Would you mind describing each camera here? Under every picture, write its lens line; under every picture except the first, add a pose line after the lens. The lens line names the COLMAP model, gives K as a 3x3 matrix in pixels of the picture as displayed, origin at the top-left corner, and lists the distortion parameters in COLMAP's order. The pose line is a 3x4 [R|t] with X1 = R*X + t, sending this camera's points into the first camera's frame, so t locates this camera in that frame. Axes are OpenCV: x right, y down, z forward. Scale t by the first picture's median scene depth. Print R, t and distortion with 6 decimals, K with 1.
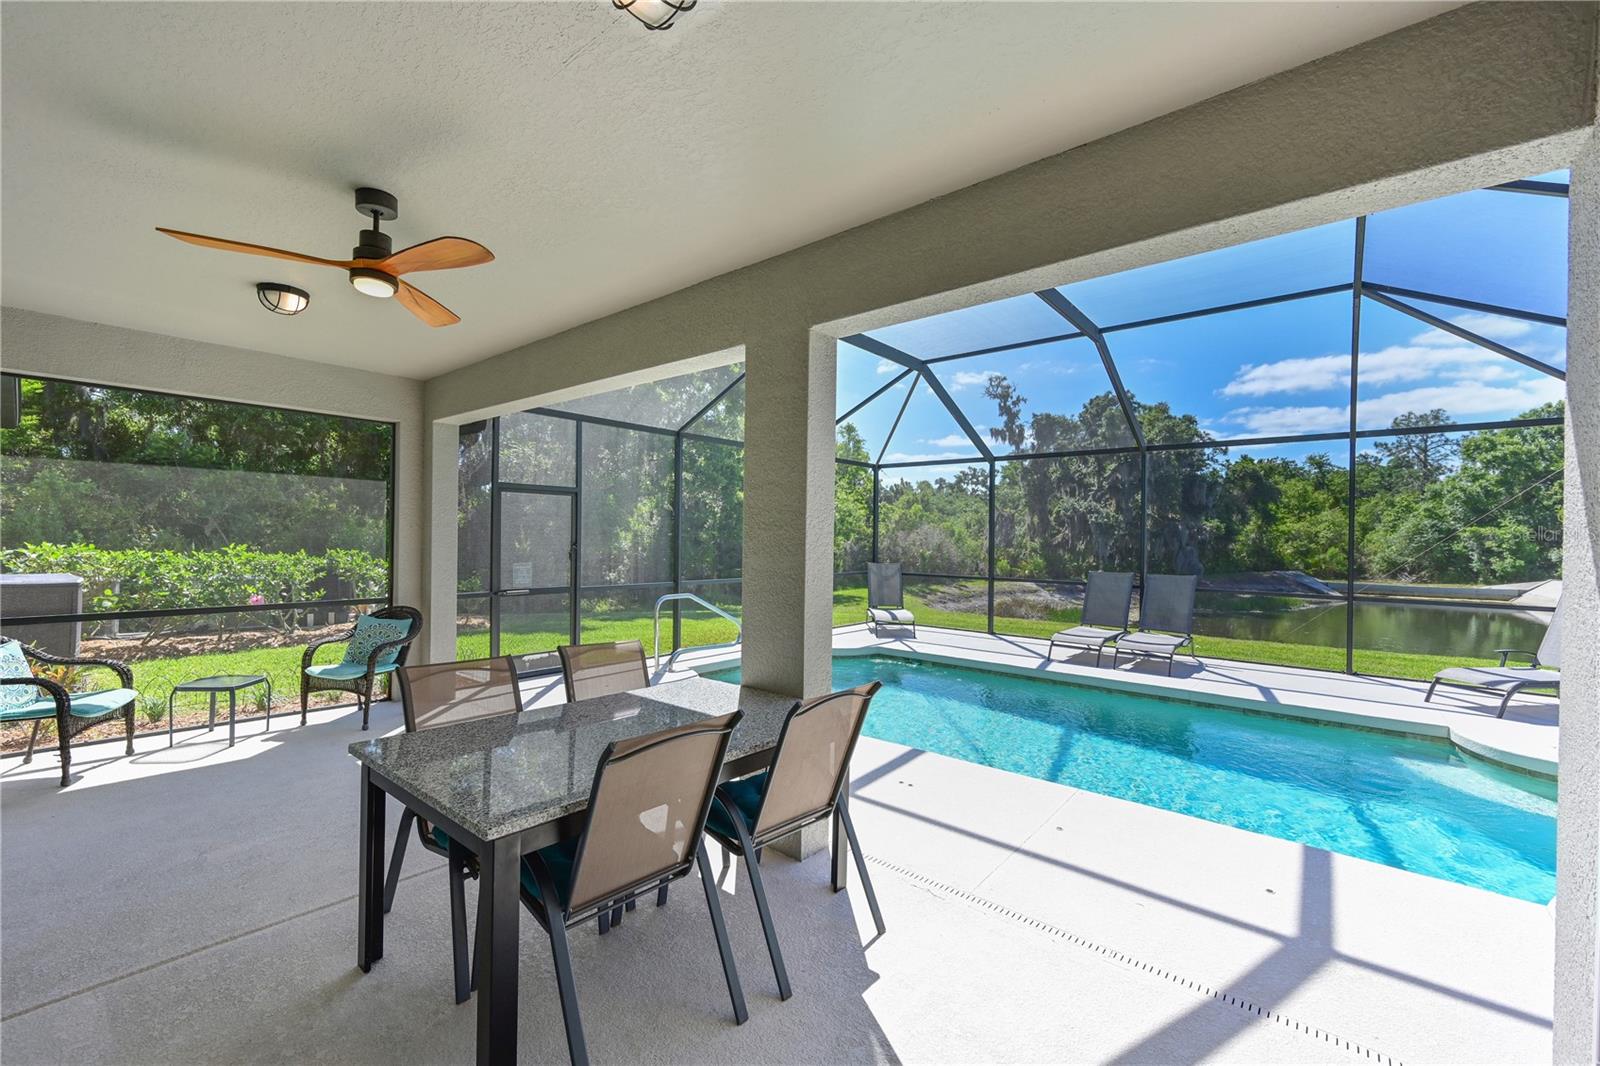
lens RADIAL K [[657.6, 0, 821.4], [0, 657.6, 536.2], [0, 0, 1]] dist [-0.000737, 0.000080]
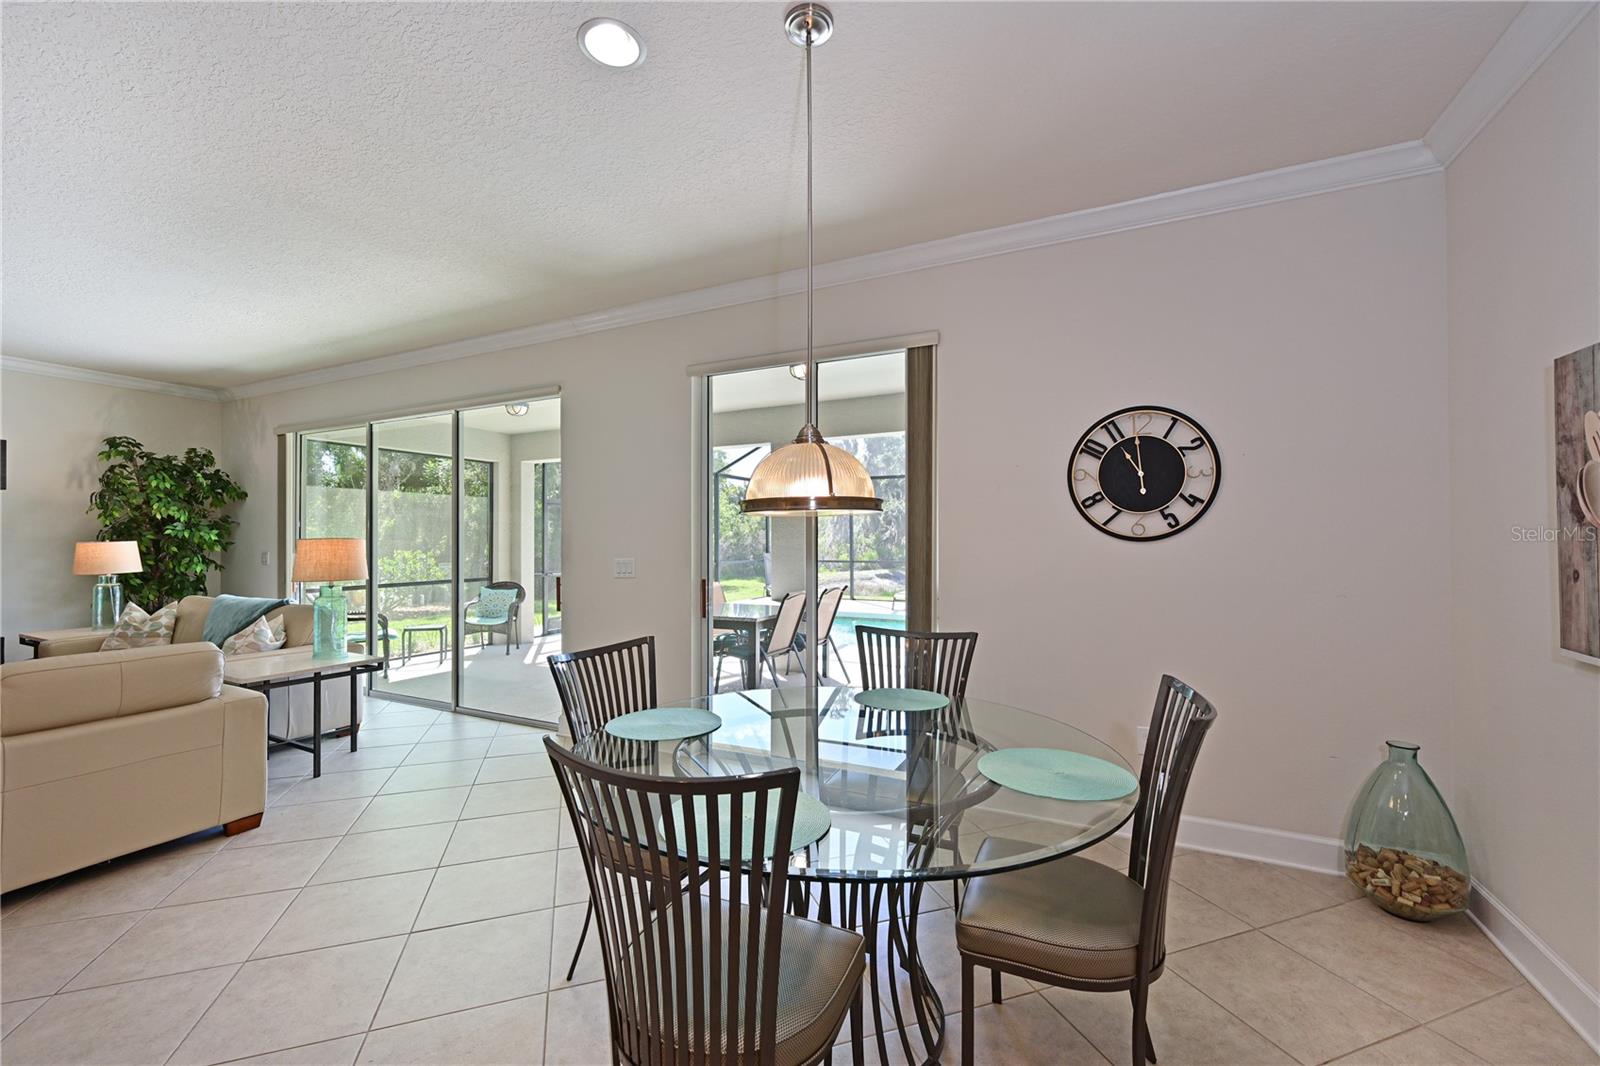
lens RADIAL K [[642.4, 0, 793.2], [0, 642.4, 533.6], [0, 0, 1]] dist [0.000569, 0.000253]
pose [[0.978198, -0.013309, 0.207247, -0.040265], [0.014319, 0.999892, -0.003376, 0.001257], [-0.207180, 0.006270, 0.978283, -0.089358]]
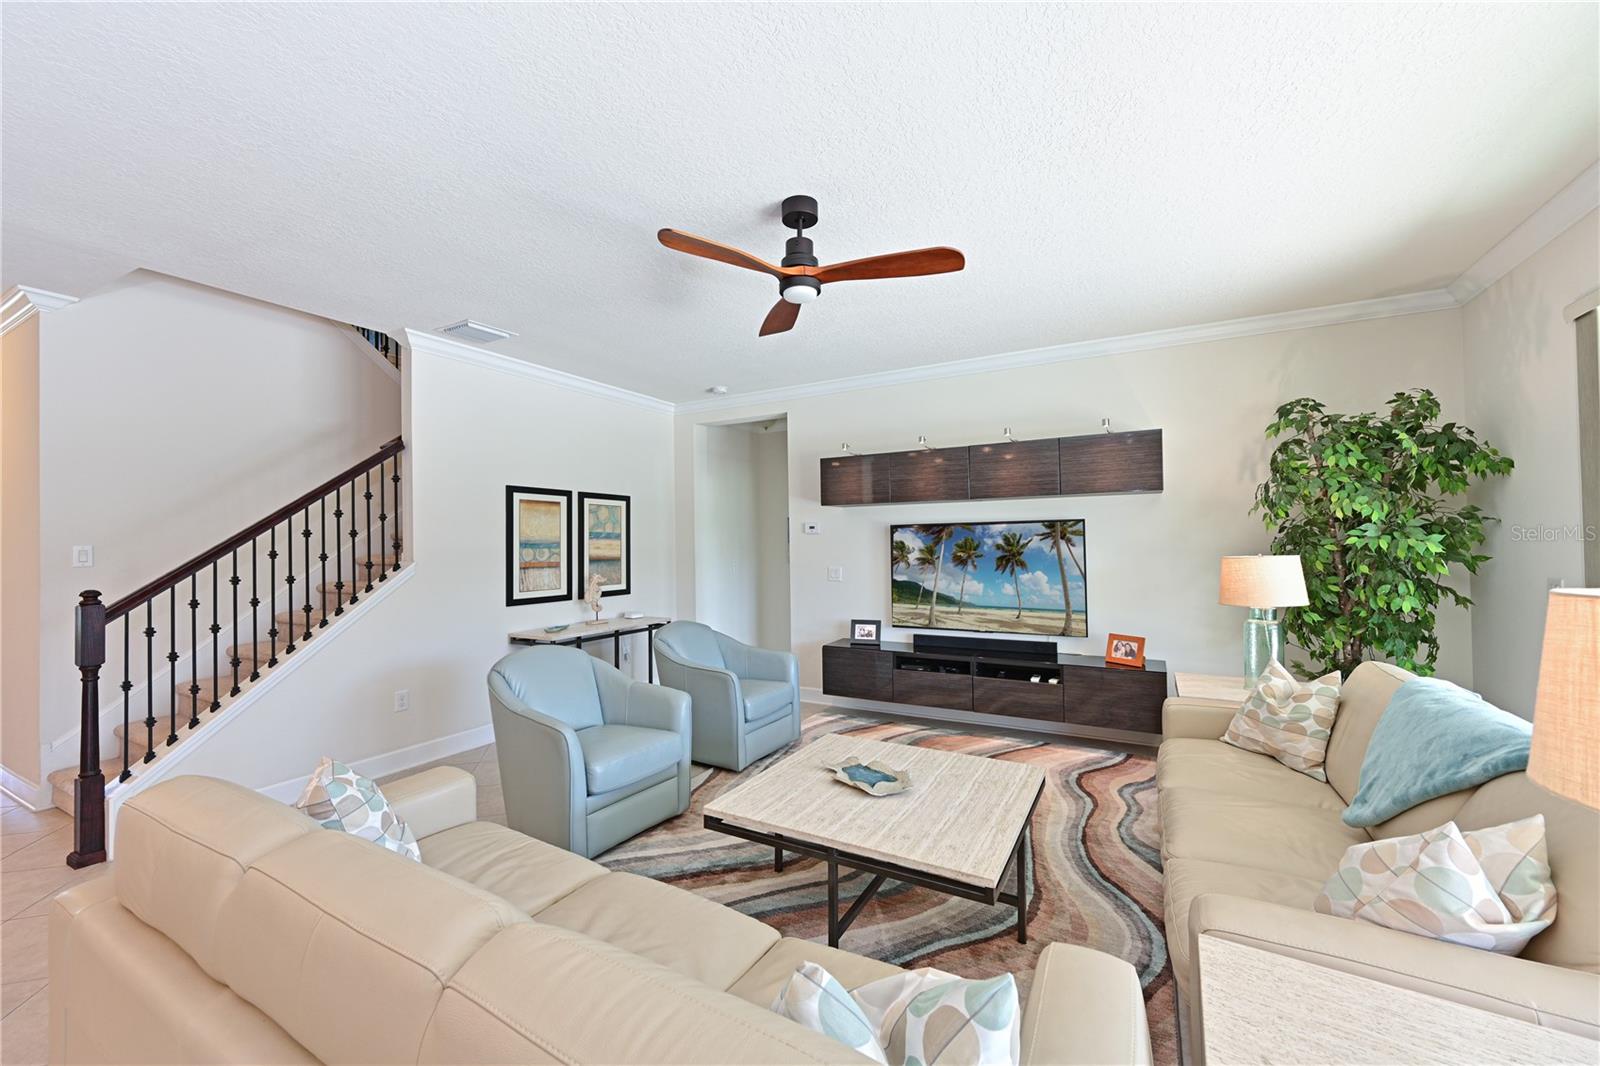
lens RADIAL K [[628.1, 0, 800.0], [0, 628.1, 533.0], [0, 0, 1]] dist [0.000603, 0.000176]
pose [[0.163156, -0.033871, -0.986019, -0.074101], [0.016472, 0.999365, -0.031604, -0.000856], [0.986463, -0.011085, 0.163610, -0.012447]]
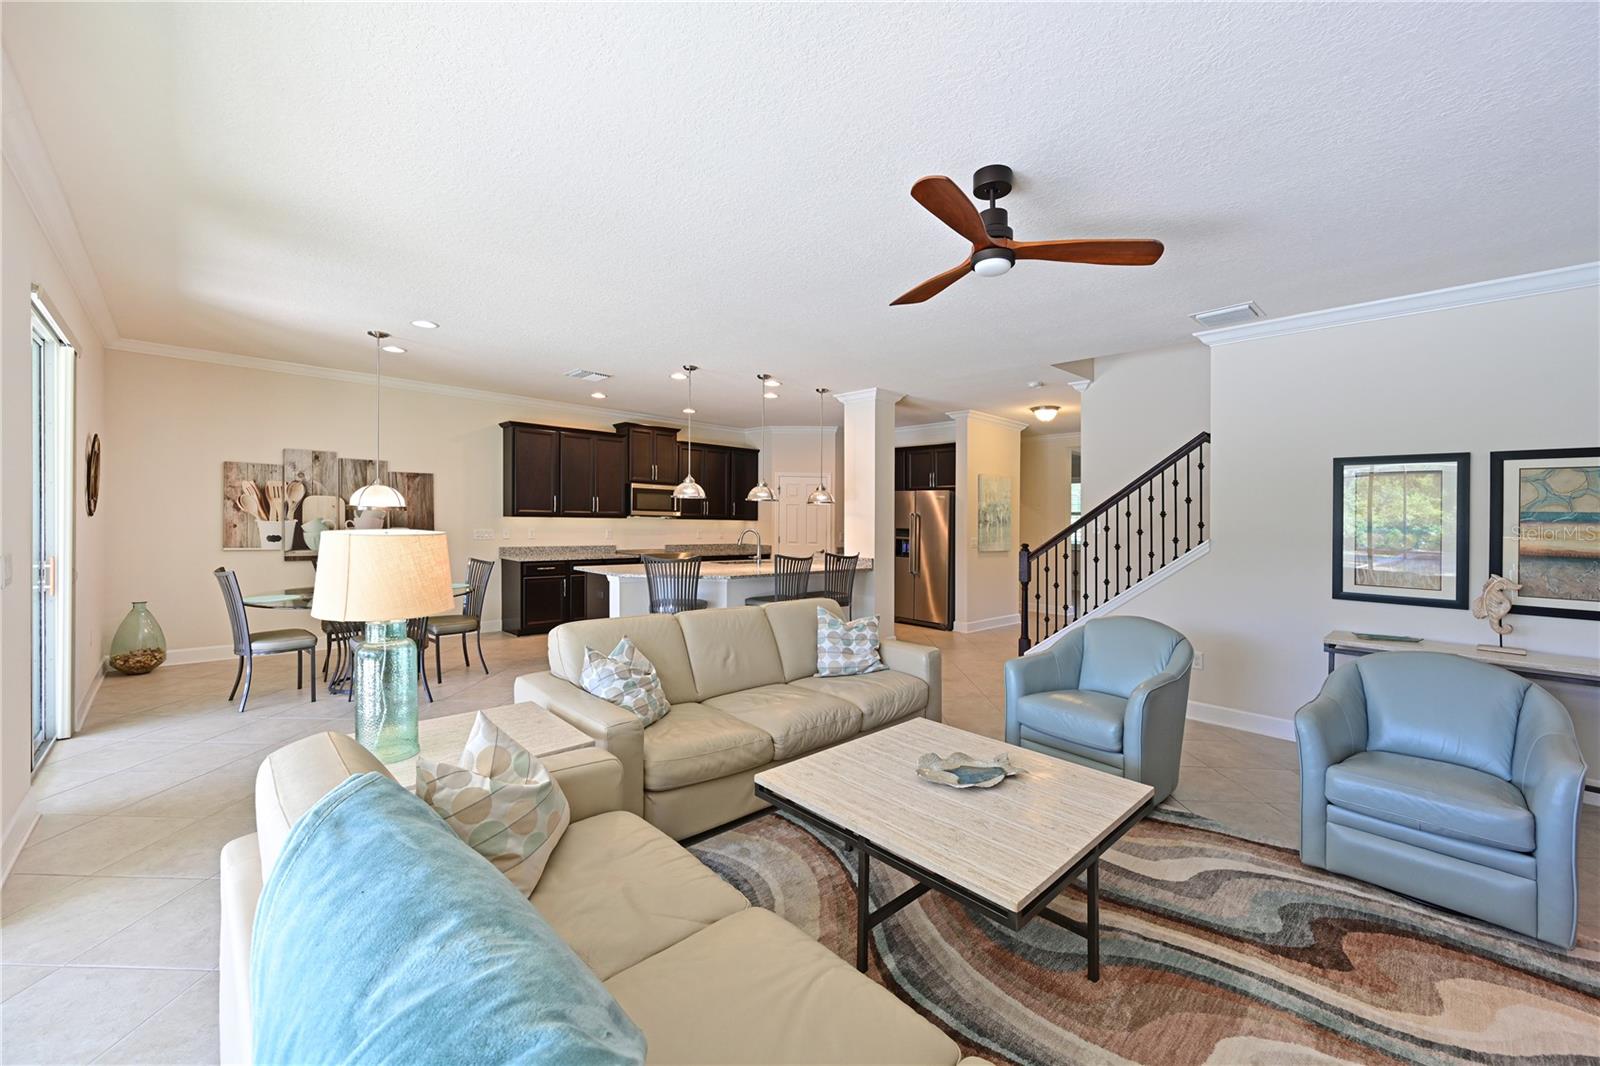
lens RADIAL K [[628.1, 0, 800.0], [0, 628.1, 533.0], [0, 0, 1]] dist [0.000603, 0.000176]
pose [[-0.990864, -0.038442, 0.129271, -0.125638], [-0.035767, 0.999097, 0.022954, -0.001578], [-0.130037, 0.018120, -0.991344, 0.062810]]
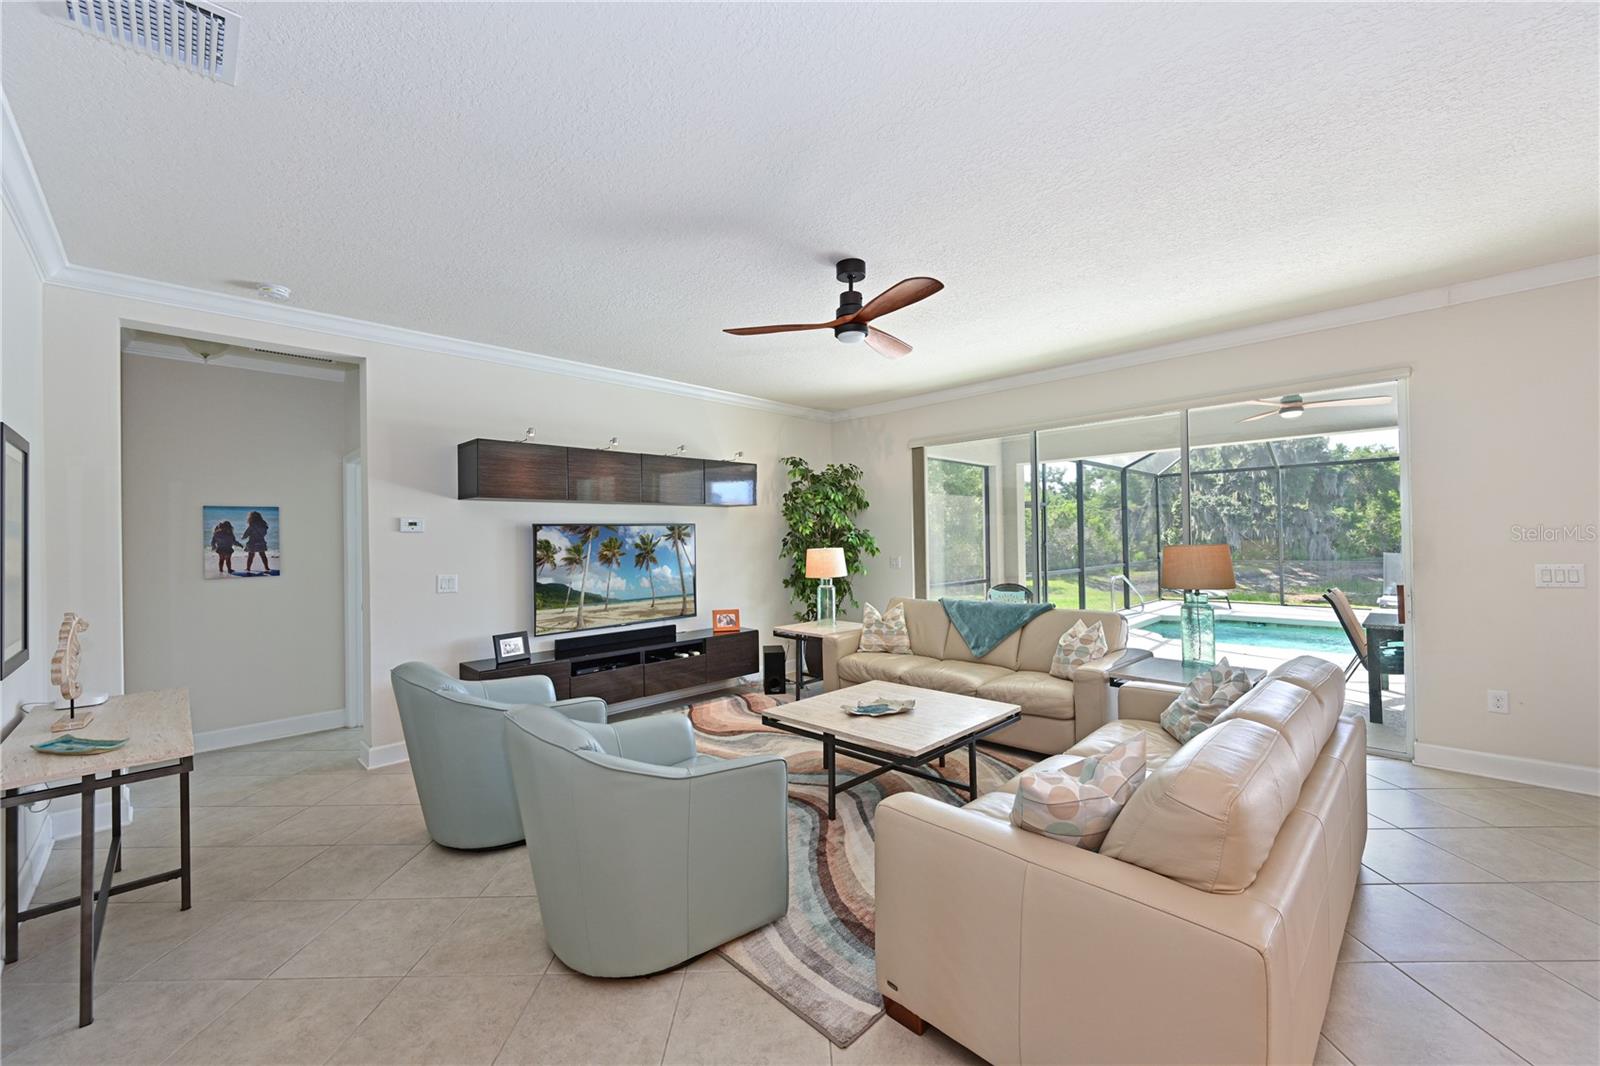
lens RADIAL K [[627.0, 0, 796.8], [0, 627.0, 527.3], [0, 0, 1]] dist [-0.019716, -0.000045]
pose [[0.991852, -0.030957, -0.123575, -0.131744], [0.028941, 0.999418, -0.018076, -0.001837], [0.124062, 0.014352, 0.992171, -0.077690]]
